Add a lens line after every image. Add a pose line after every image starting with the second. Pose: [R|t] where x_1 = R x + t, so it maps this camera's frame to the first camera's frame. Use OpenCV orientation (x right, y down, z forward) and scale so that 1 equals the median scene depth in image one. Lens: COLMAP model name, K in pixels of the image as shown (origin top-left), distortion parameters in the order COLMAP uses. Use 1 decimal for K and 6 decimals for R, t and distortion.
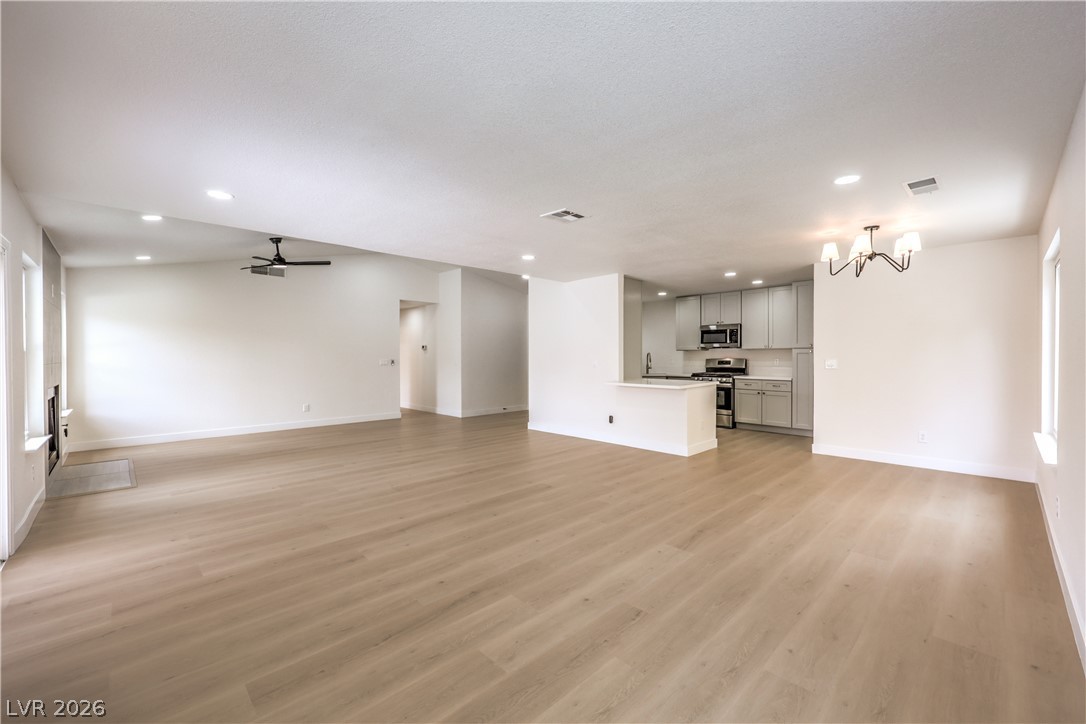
lens RADIAL K [[439.0, 0, 559.7], [0, 439.0, 358.0], [0, 0, 1]] dist [0.000583, 0.000013]
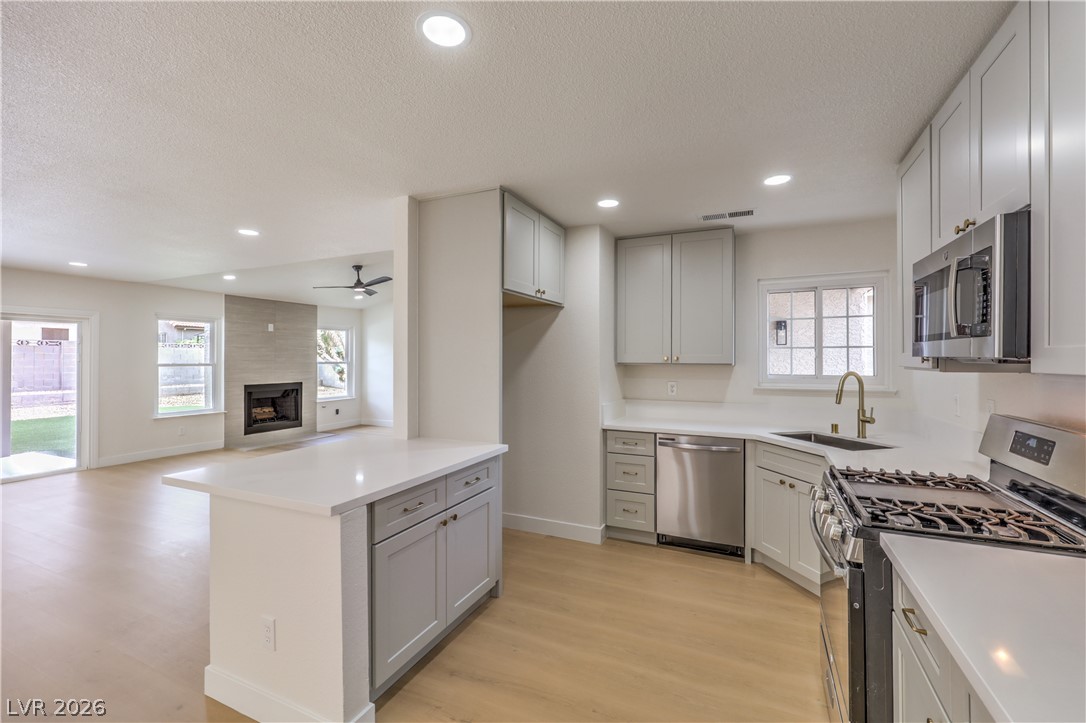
lens RADIAL K [[456.4, 0, 548.0], [0, 456.4, 358.1], [0, 0, 1]] dist [0.000222, -0.000117]
pose [[0.346210, 0.003744, -0.938149, 0.521064], [-0.005770, 0.999982, 0.001861, -0.026251], [0.938139, 0.004769, 0.346226, 0.821095]]
